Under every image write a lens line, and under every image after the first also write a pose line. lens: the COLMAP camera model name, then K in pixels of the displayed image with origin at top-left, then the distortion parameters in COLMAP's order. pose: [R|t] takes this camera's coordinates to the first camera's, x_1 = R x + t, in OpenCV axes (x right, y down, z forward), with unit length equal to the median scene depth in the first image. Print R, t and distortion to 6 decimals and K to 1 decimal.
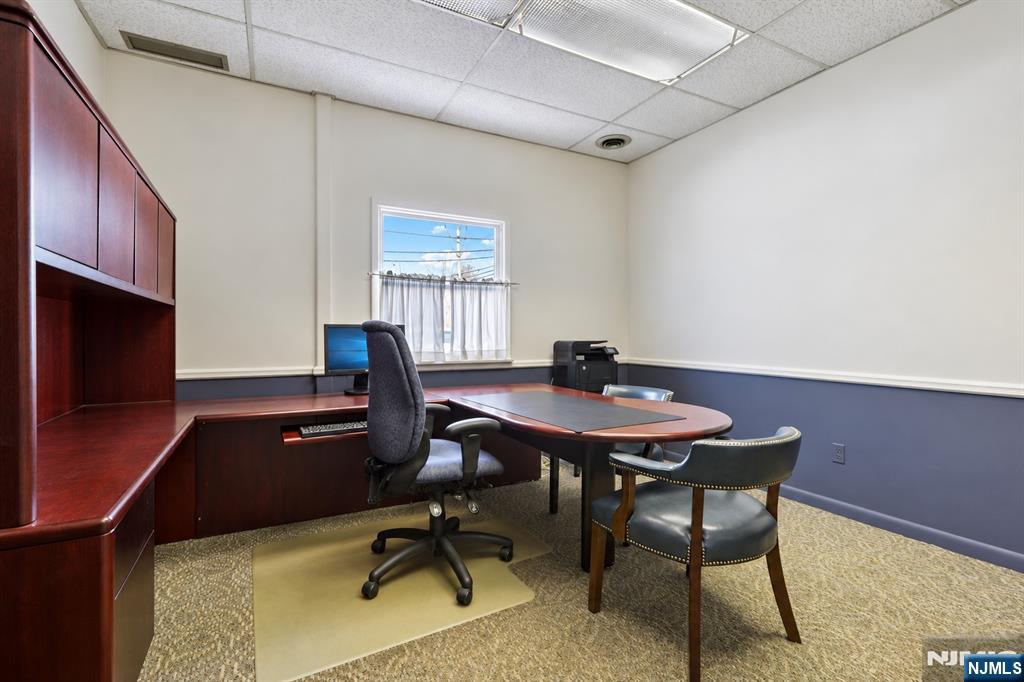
lens RADIAL K [[469.5, 0, 511.7], [0, 469.5, 335.7], [0, 0, 1]] dist [0.004161, 0.000857]
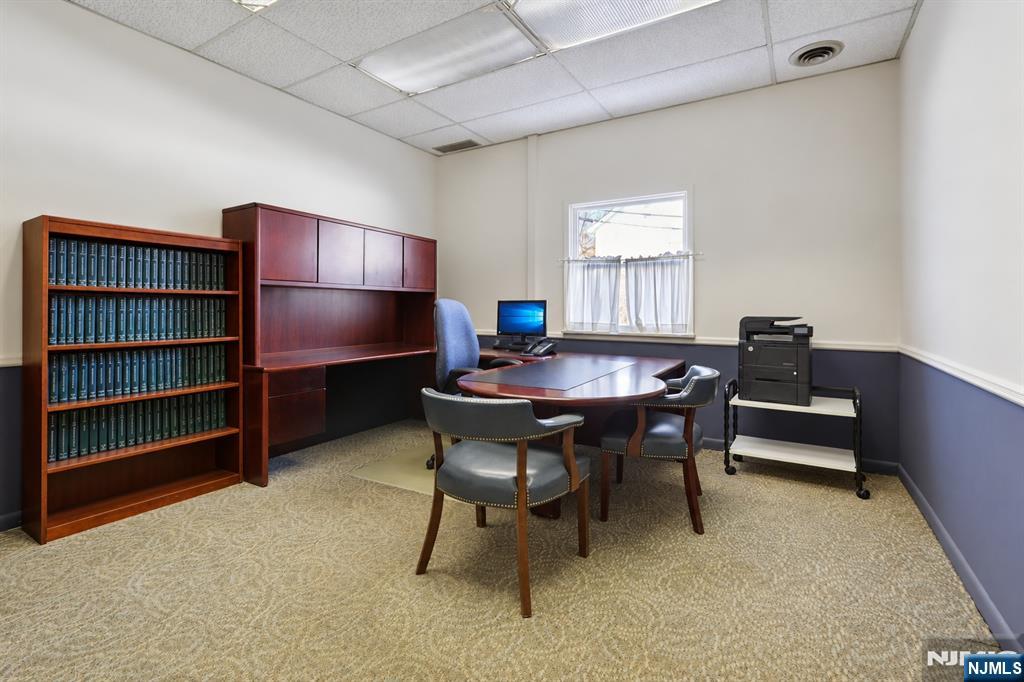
lens RADIAL K [[469.5, 0, 514.7], [0, 469.5, 309.3], [0, 0, 1]] dist [0.004161, 0.000857]
pose [[0.514890, 0.000395, -0.857256, 0.665266], [-0.007093, 0.999968, -0.003800, 0.004787], [0.857227, 0.008037, 0.514877, 0.217667]]
